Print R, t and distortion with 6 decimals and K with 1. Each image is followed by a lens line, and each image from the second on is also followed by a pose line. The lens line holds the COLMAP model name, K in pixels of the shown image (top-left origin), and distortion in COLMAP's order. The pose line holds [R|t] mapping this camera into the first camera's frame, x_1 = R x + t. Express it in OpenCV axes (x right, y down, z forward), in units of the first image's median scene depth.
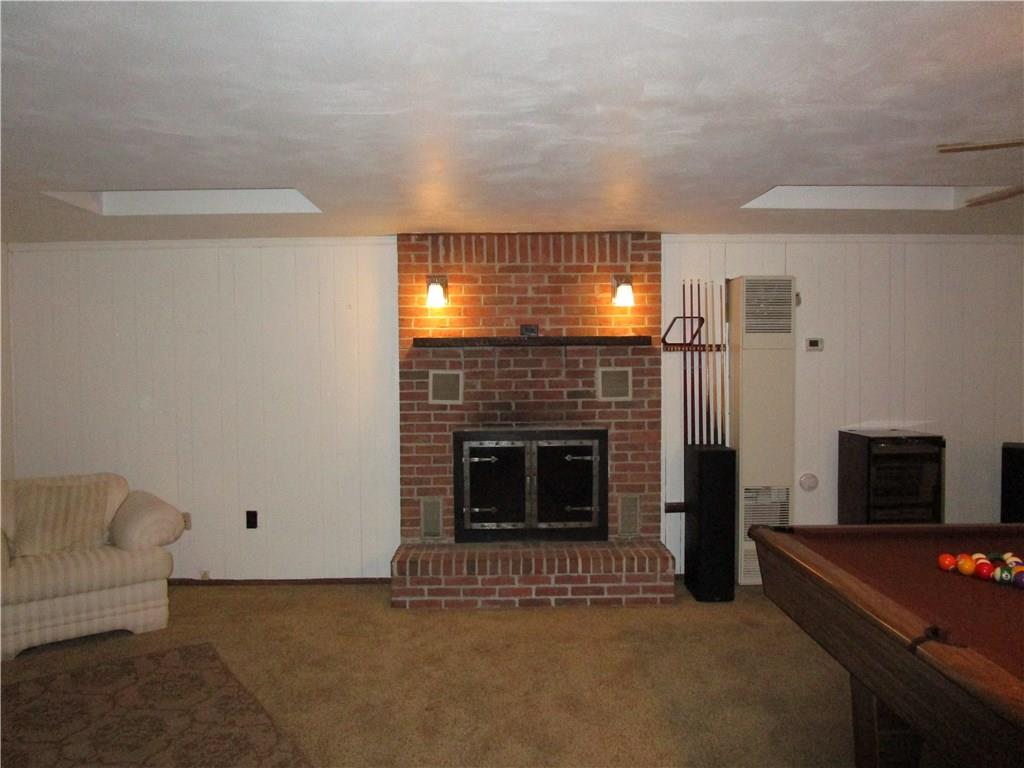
lens RADIAL K [[734.2, 0, 519.2], [0, 734.2, 377.6], [0, 0, 1]] dist [-0.029196, 0.002336]
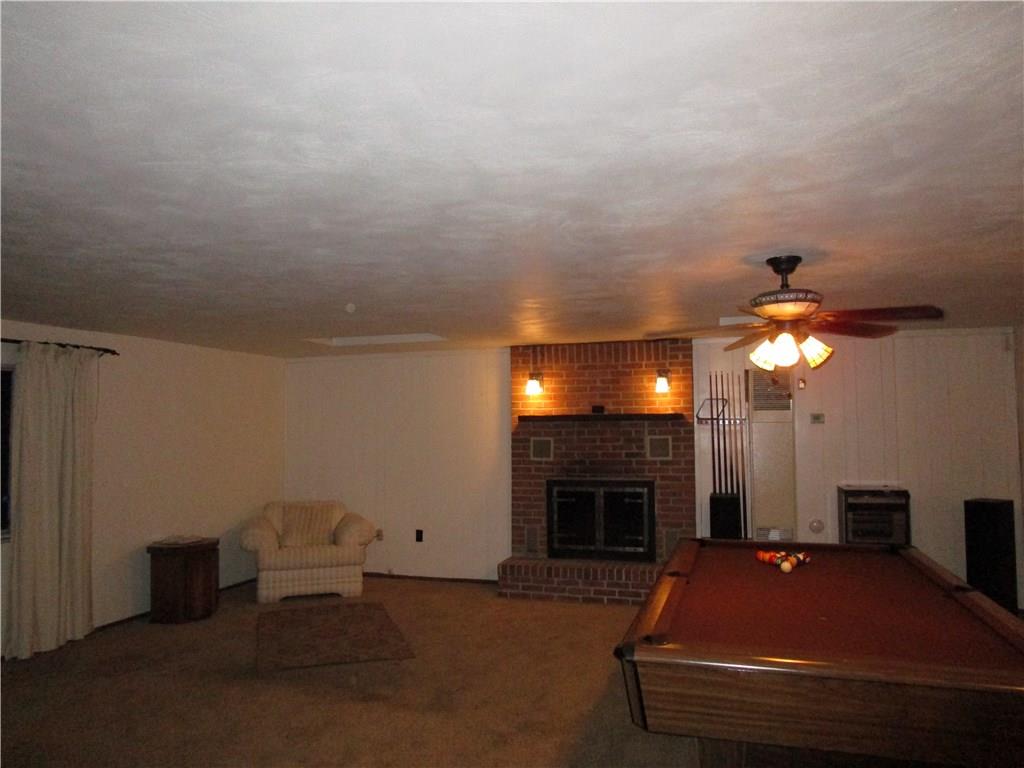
lens RADIAL K [[734.2, 0, 519.2], [0, 734.2, 377.6], [0, 0, 1]] dist [-0.029196, 0.002336]
pose [[0.951513, -0.020849, -0.306901, 0.308409], [-0.006088, 0.996229, -0.086554, -0.001945], [0.307548, 0.084226, 0.947798, -0.409930]]
